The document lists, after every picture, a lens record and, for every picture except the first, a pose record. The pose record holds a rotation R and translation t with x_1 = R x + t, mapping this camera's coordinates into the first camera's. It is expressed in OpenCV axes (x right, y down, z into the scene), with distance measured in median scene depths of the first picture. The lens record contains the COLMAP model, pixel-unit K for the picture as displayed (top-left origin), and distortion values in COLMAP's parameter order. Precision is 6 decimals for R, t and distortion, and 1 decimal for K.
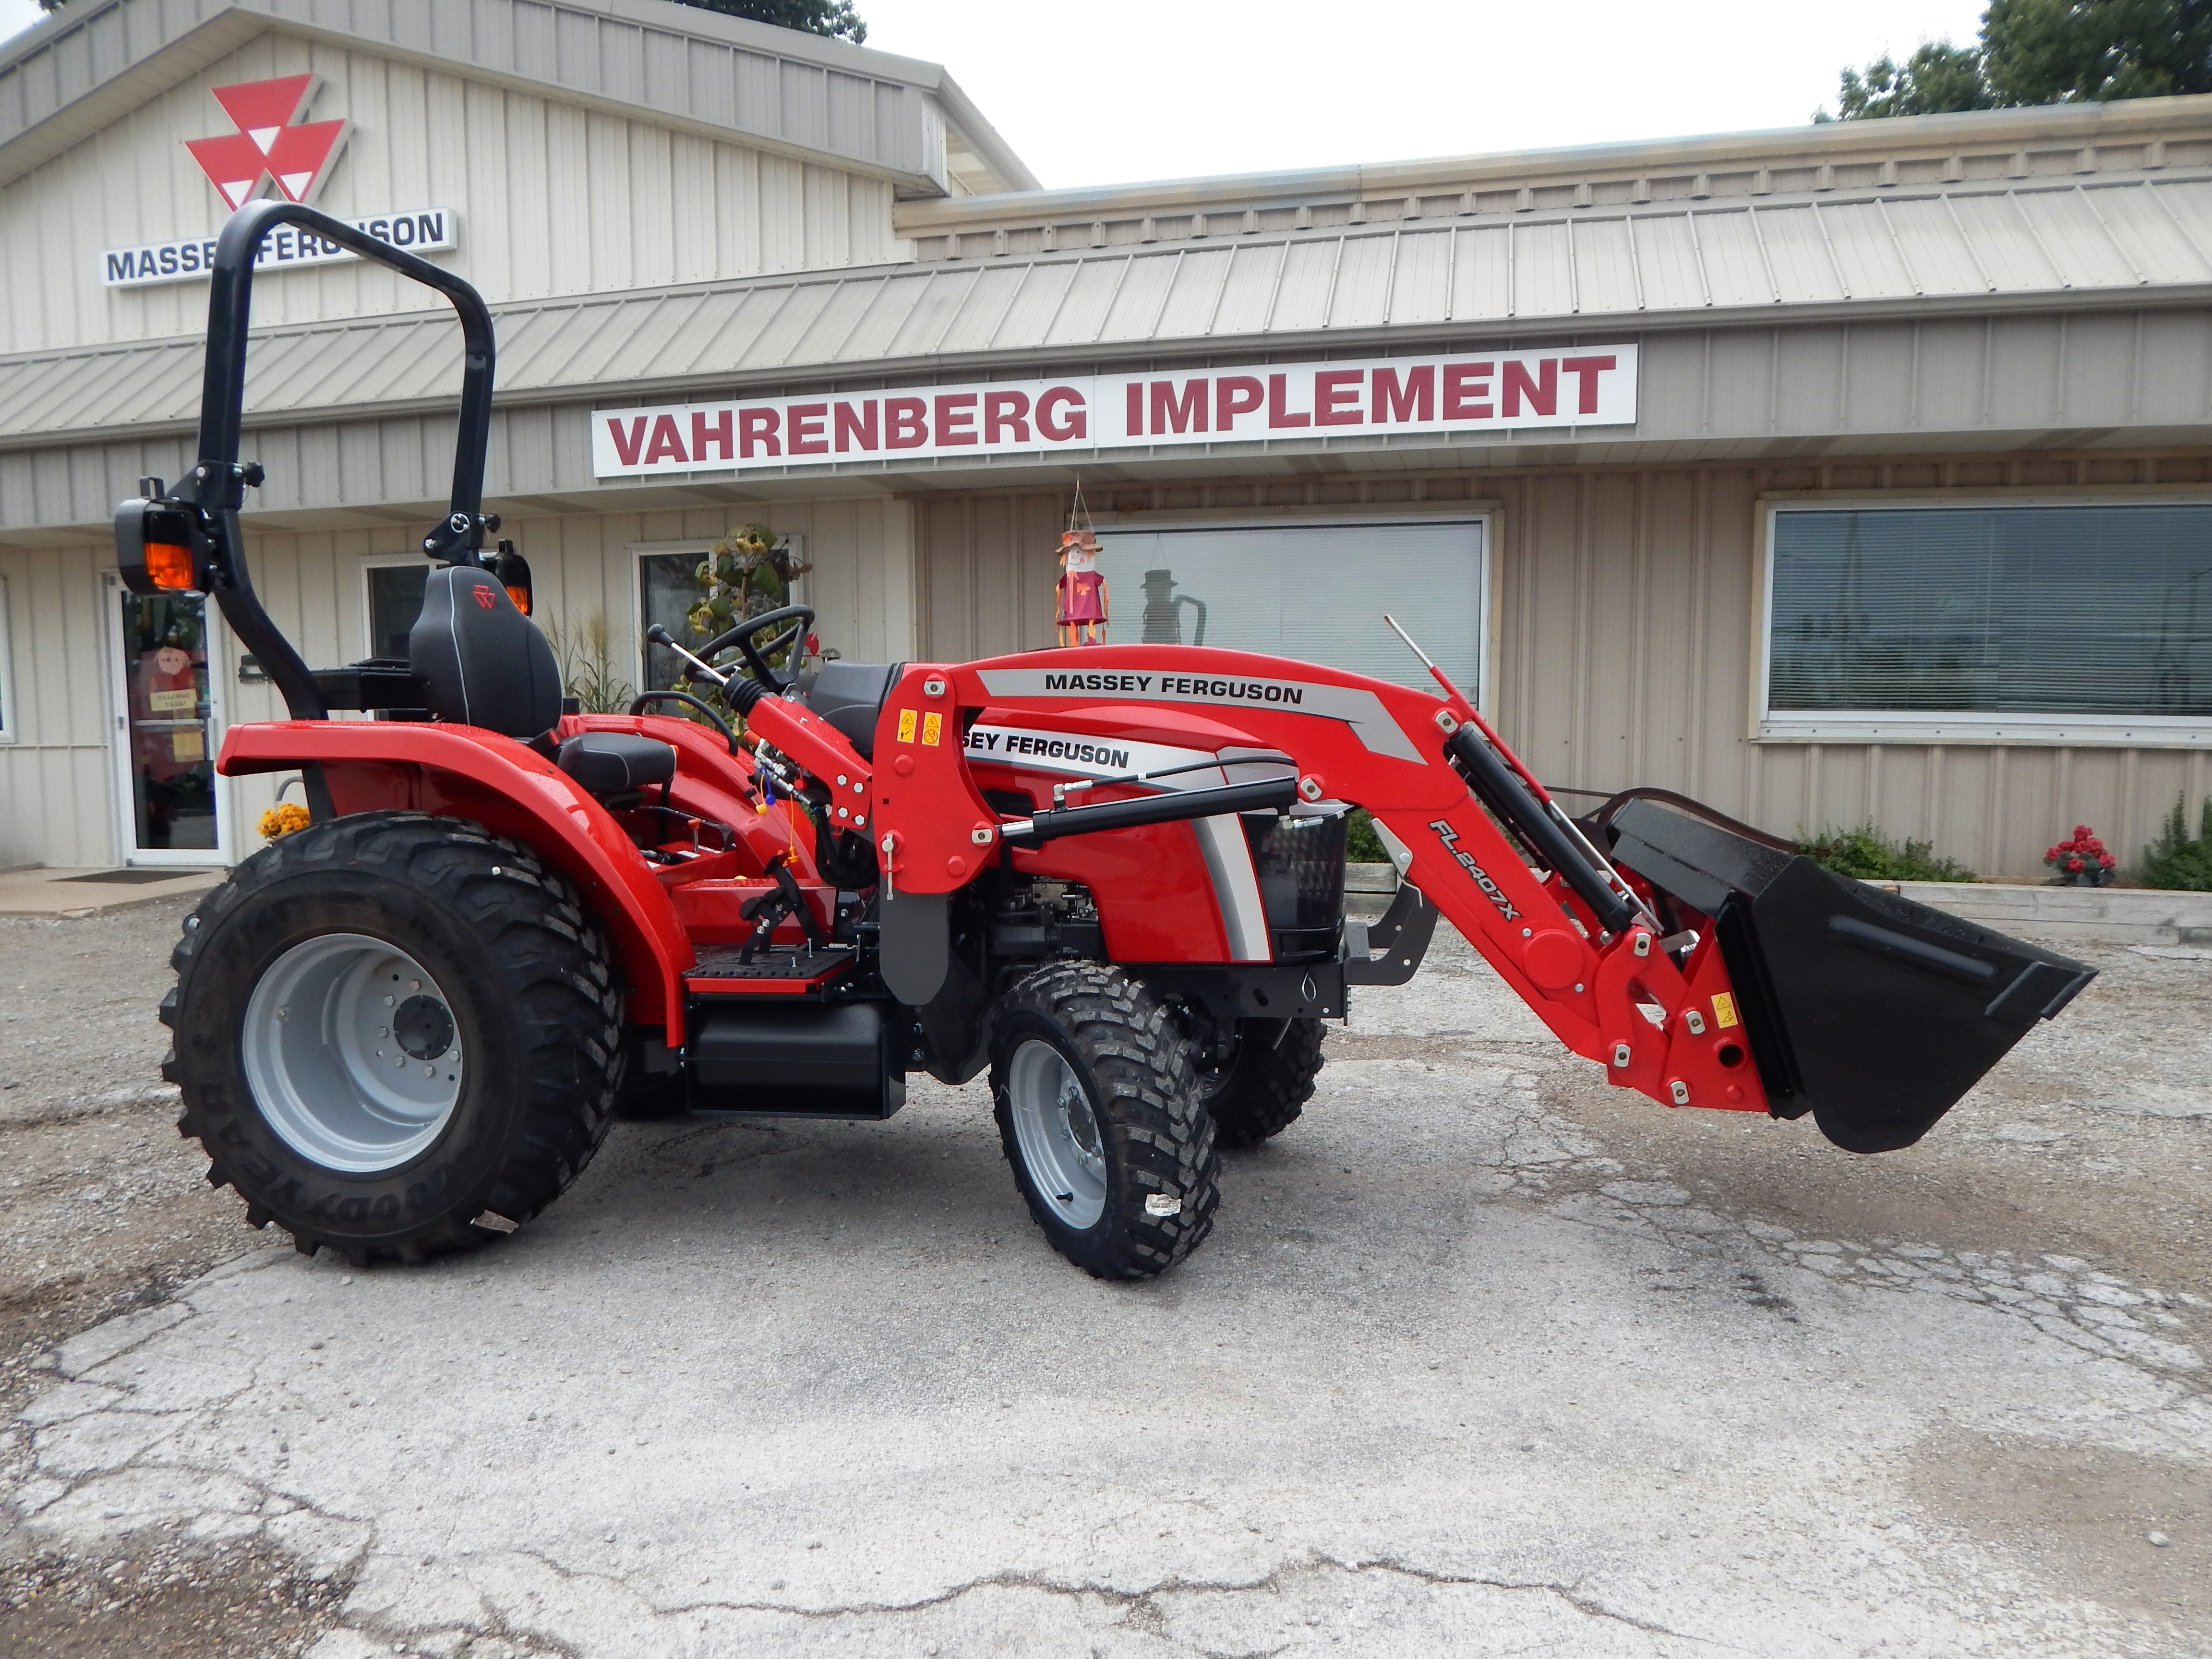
lens RADIAL K [[1460.4, 0, 1101.8], [0, 1460.4, 790.1], [0, 0, 1]] dist [0.022822, -0.020379]
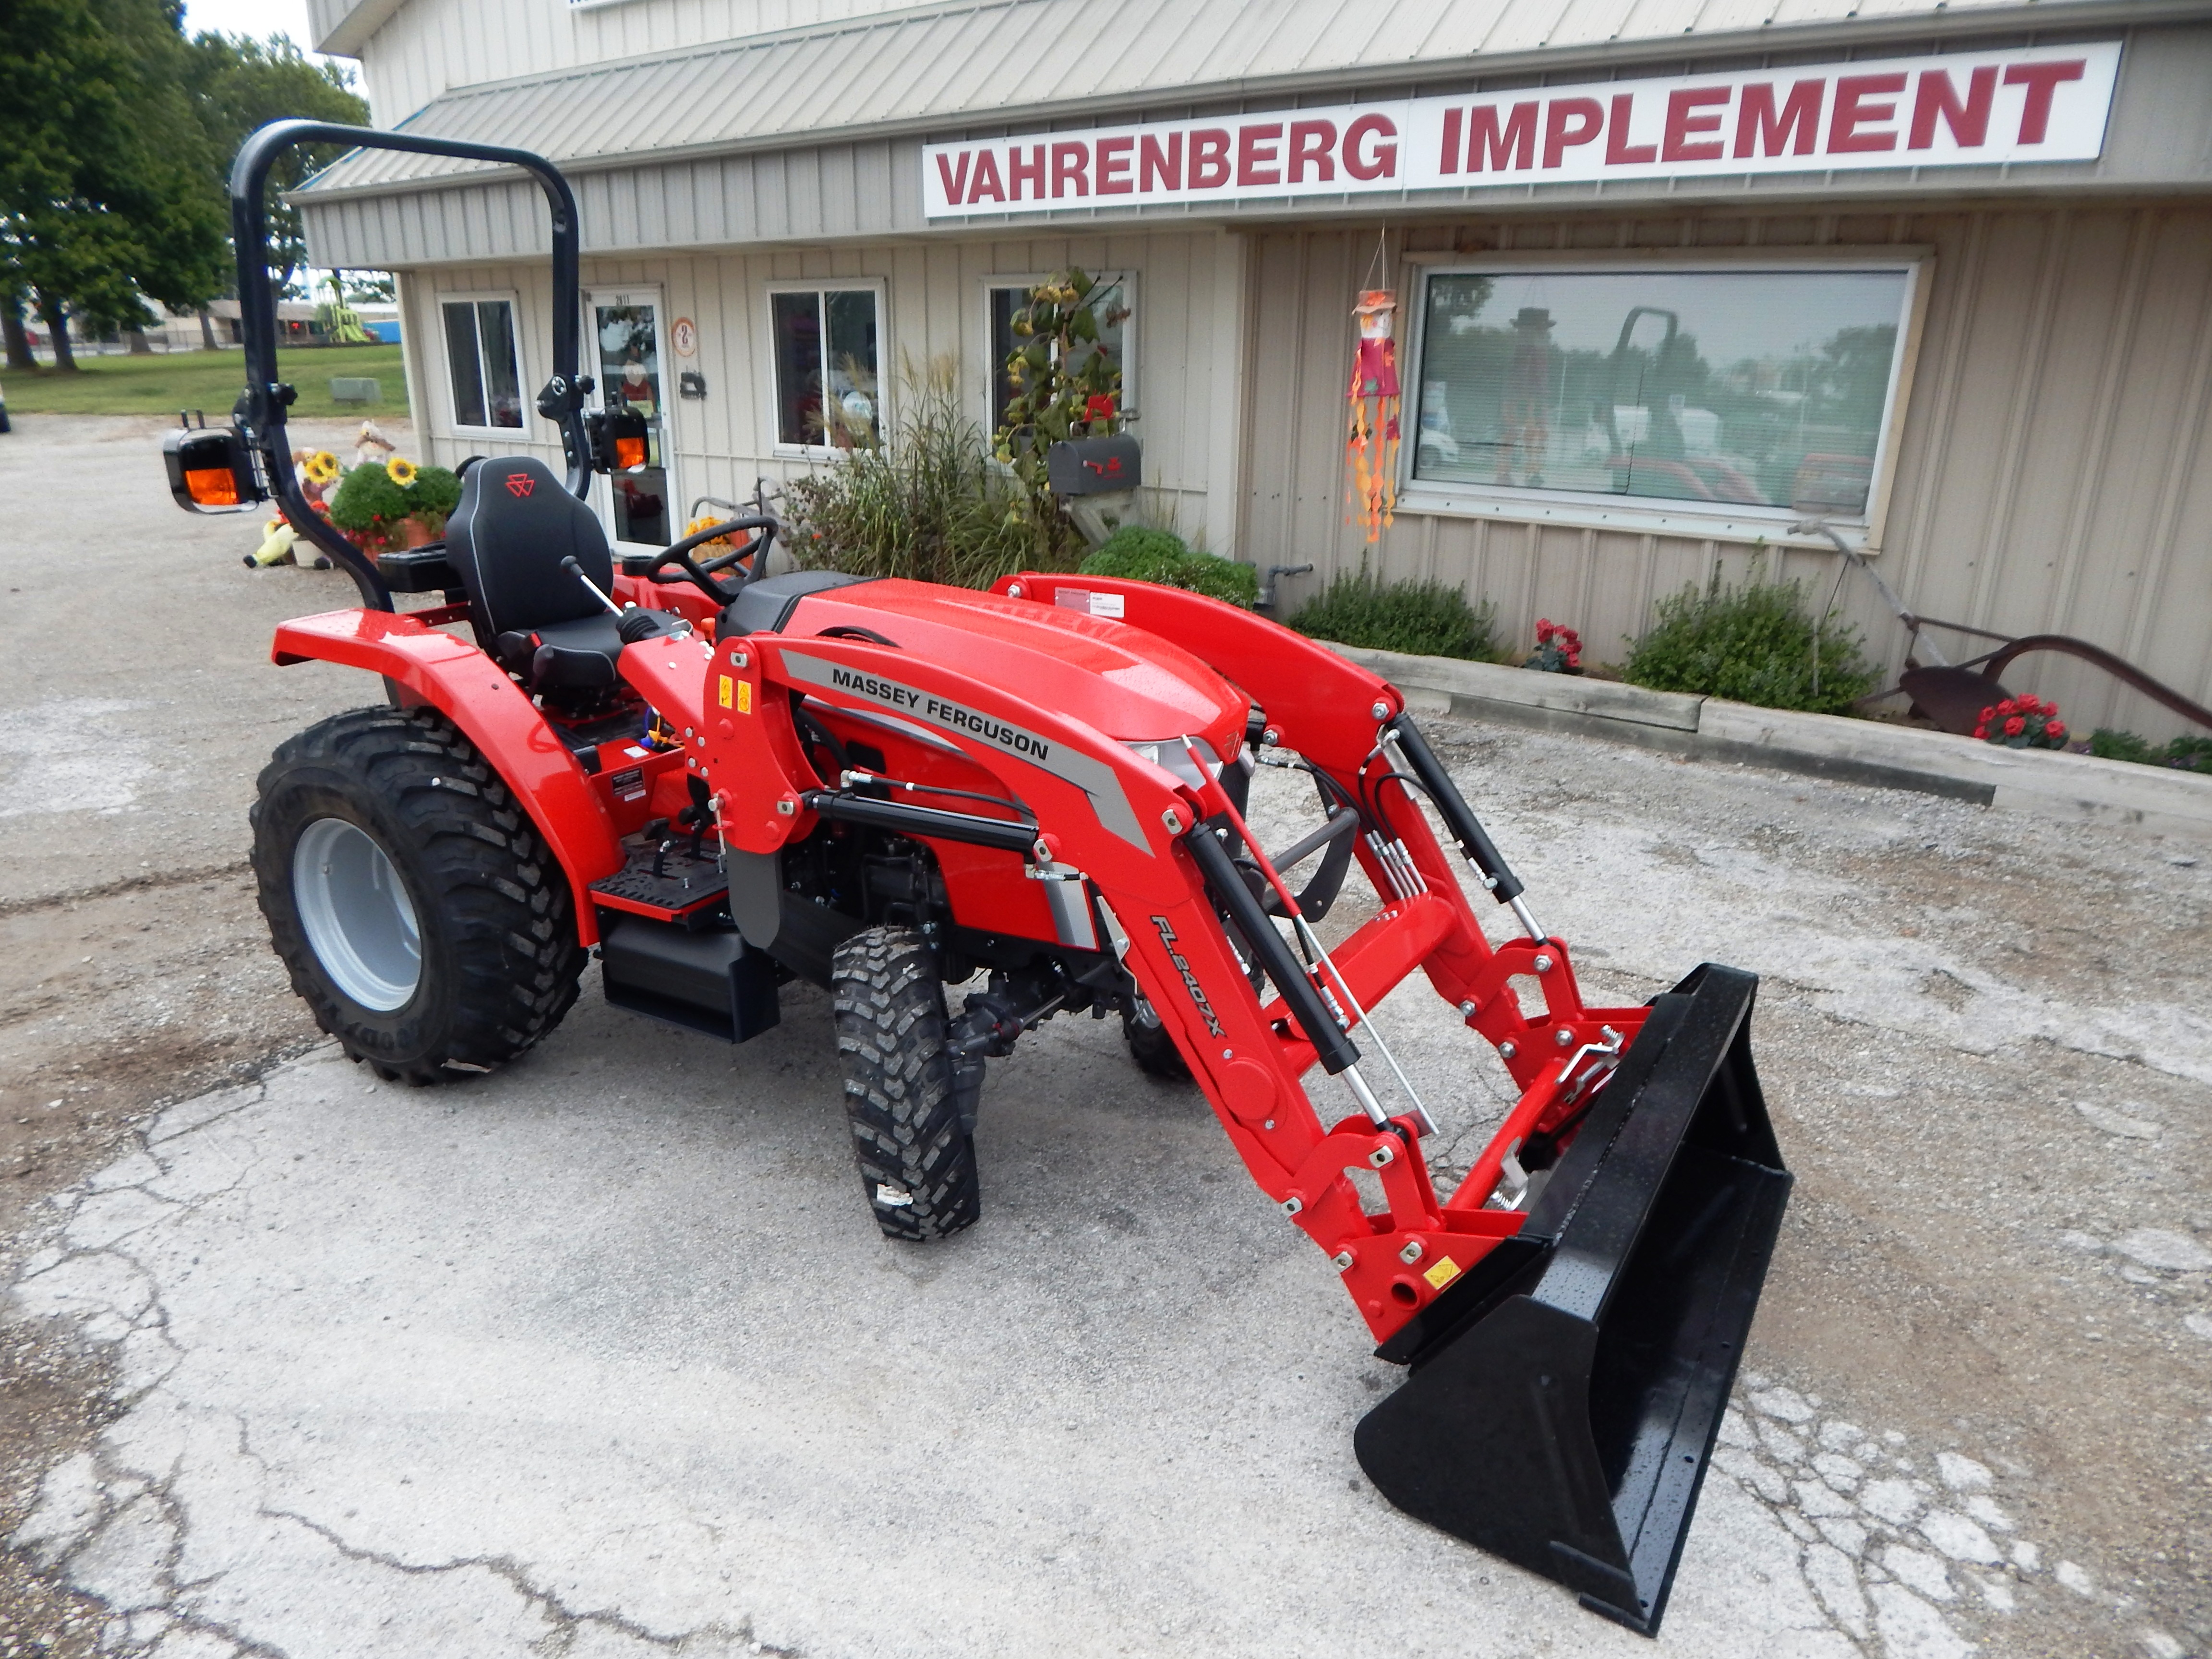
lens RADIAL K [[1478.7, 0, 1103.1], [0, 1478.7, 796.5], [0, 0, 1]] dist [0.017538, -0.006131]
pose [[0.928702, 0.125598, -0.348909, 0.190907], [-0.039420, 0.969002, 0.243889, -0.096845], [0.368726, -0.212746, 0.904865, 0.062471]]
